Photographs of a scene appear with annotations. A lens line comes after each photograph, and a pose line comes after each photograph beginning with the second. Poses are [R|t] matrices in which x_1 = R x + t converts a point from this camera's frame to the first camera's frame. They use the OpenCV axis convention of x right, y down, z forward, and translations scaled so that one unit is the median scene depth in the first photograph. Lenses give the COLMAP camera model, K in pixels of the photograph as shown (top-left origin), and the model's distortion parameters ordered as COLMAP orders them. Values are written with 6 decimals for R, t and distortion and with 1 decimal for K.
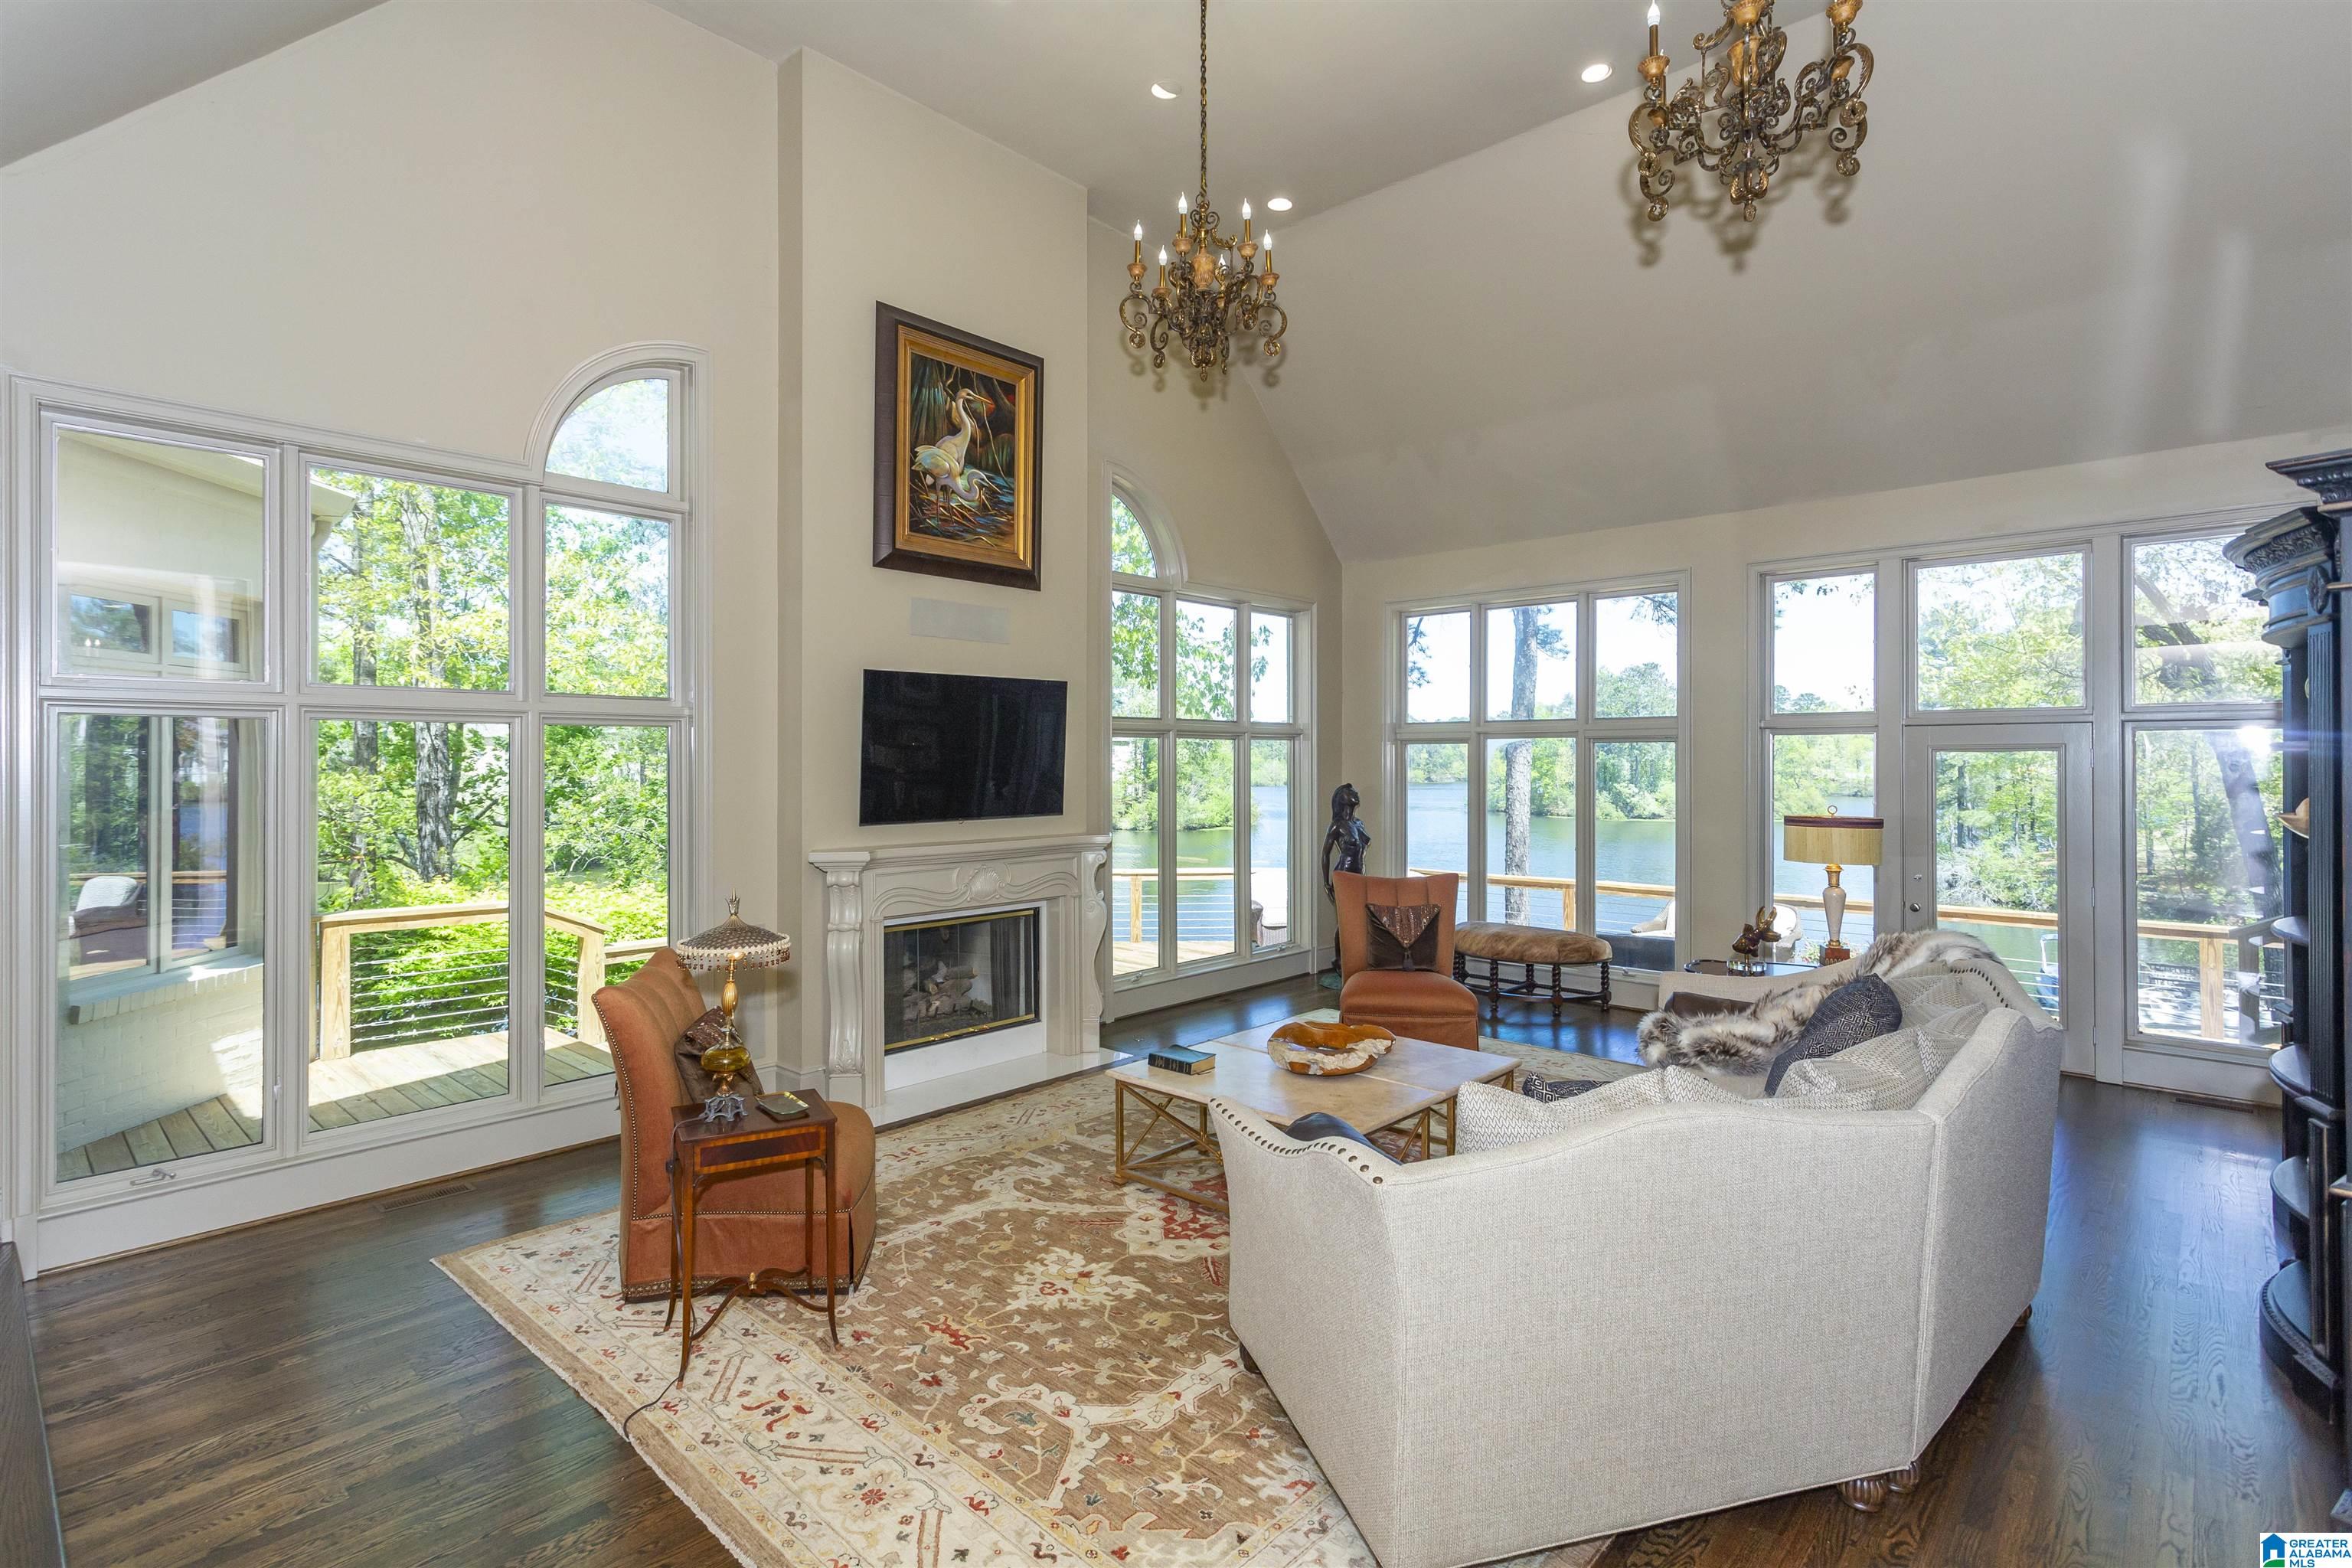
lens RADIAL K [[1127.0, 0, 1175.9], [0, 1127.0, 785.7], [0, 0, 1]] dist [0.010442, -0.000006]
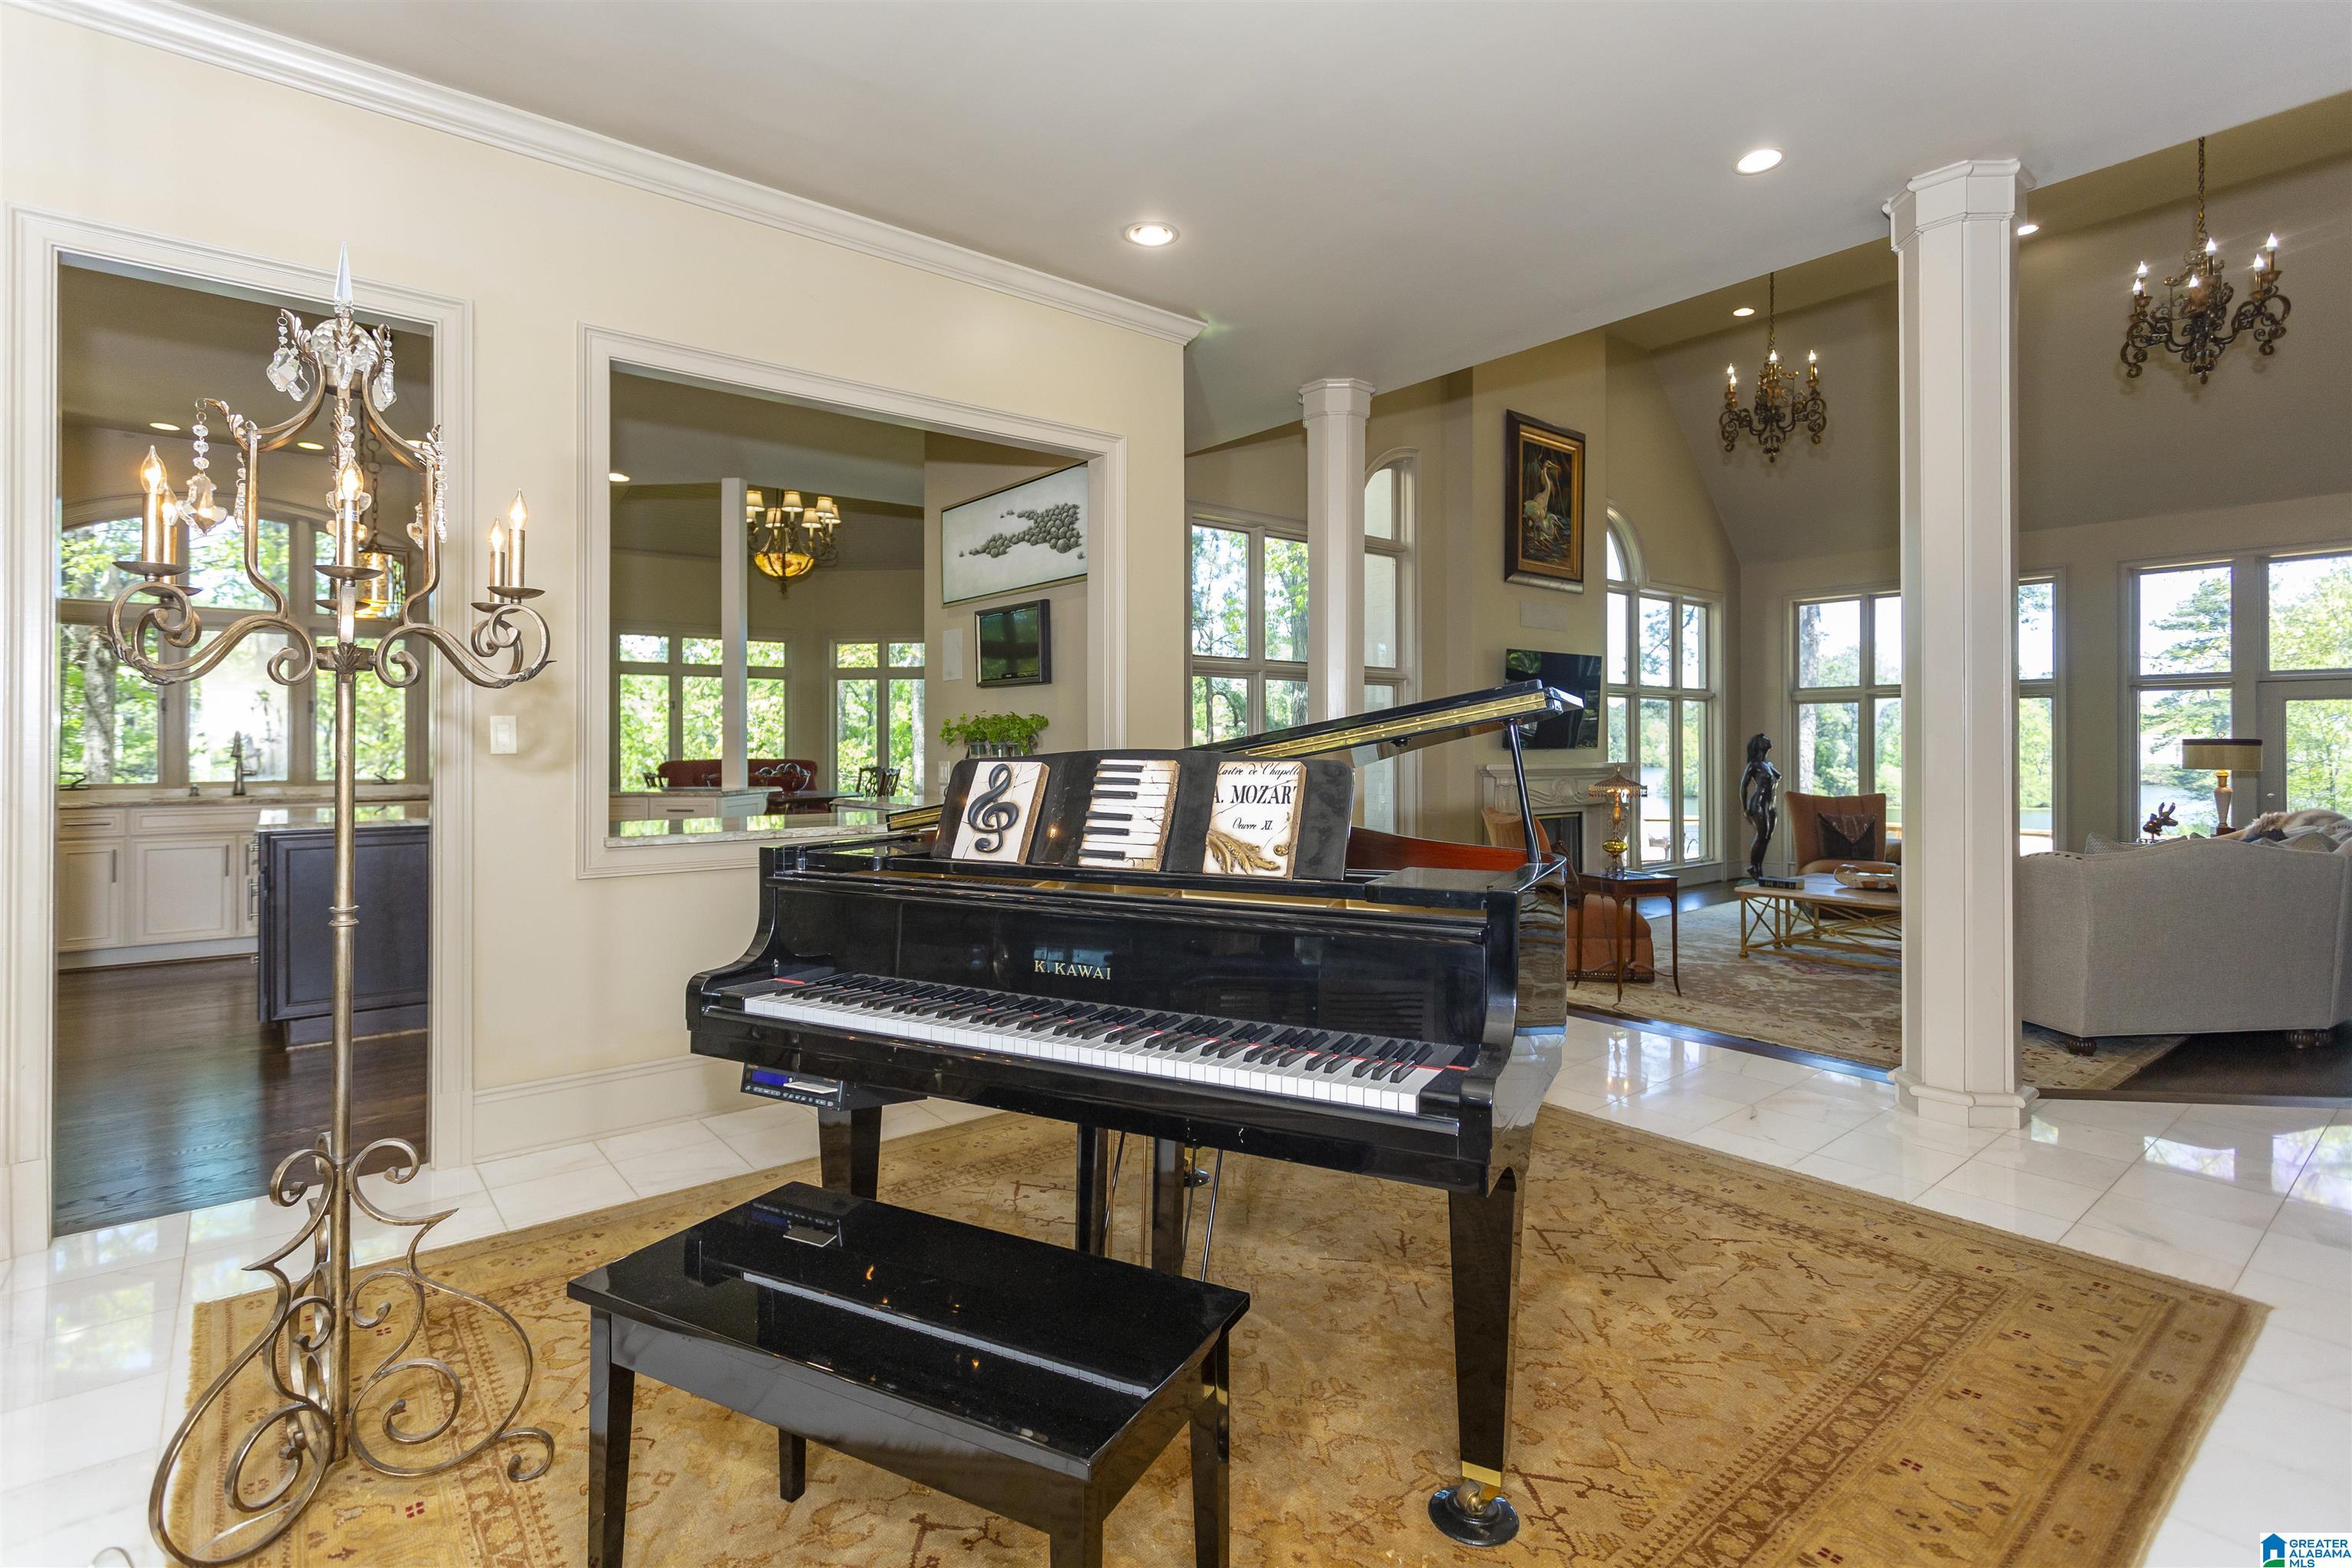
lens RADIAL K [[1127.0, 0, 1177.6], [0, 1127.0, 776.2], [0, 0, 1]] dist [0.010442, -0.000006]
pose [[0.990487, 0.002187, -0.137590, -0.405658], [-0.001851, 0.999995, 0.002568, 0.053956], [0.137594, -0.002288, 0.990486, -0.473925]]
